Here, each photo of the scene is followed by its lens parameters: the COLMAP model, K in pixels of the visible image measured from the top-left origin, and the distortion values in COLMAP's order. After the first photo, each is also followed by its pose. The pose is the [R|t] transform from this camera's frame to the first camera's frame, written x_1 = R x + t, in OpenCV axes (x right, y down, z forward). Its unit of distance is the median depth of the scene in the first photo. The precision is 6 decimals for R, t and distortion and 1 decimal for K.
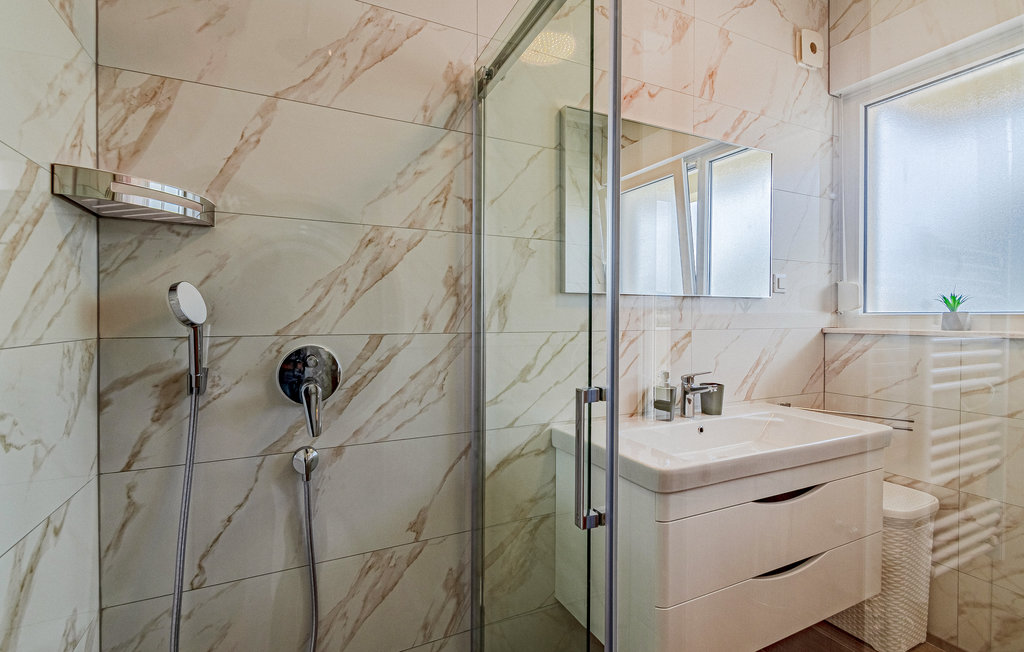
lens RADIAL K [[460.2, 0, 512.0], [0, 460.2, 326.0], [0, 0, 1]] dist [-0.000392, 0.000056]
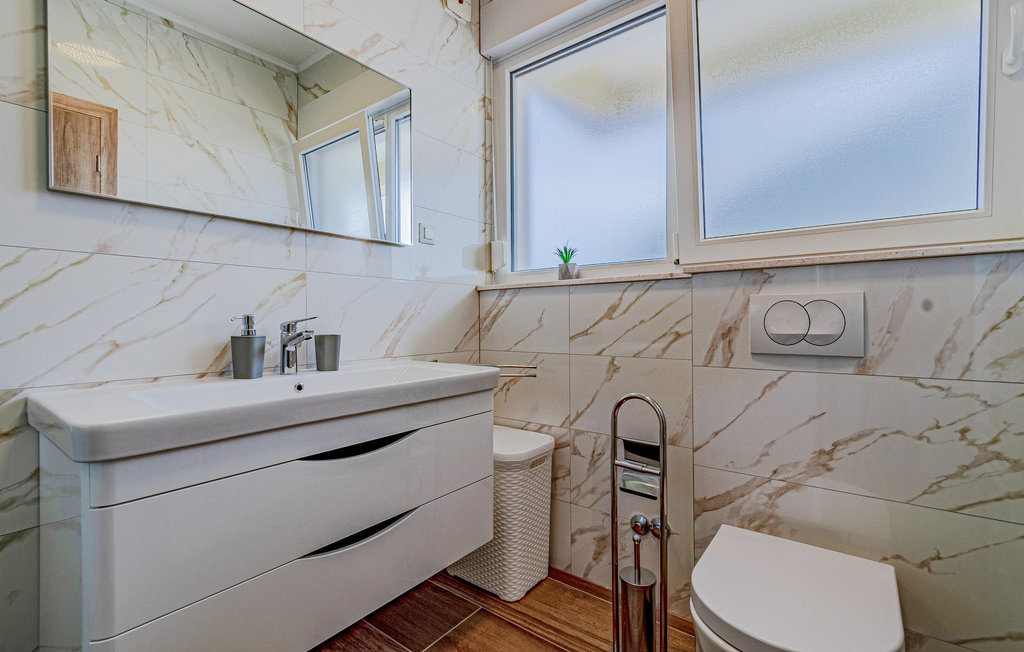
lens RADIAL K [[456.1, 0, 499.5], [0, 456.1, 322.6], [0, 0, 1]] dist [0.002012, 0.000100]
pose [[0.896939, -0.007400, 0.442093, 0.324115], [0.011323, 0.999916, -0.006235, 0.105276], [-0.442010, 0.010599, 0.896948, 0.103938]]
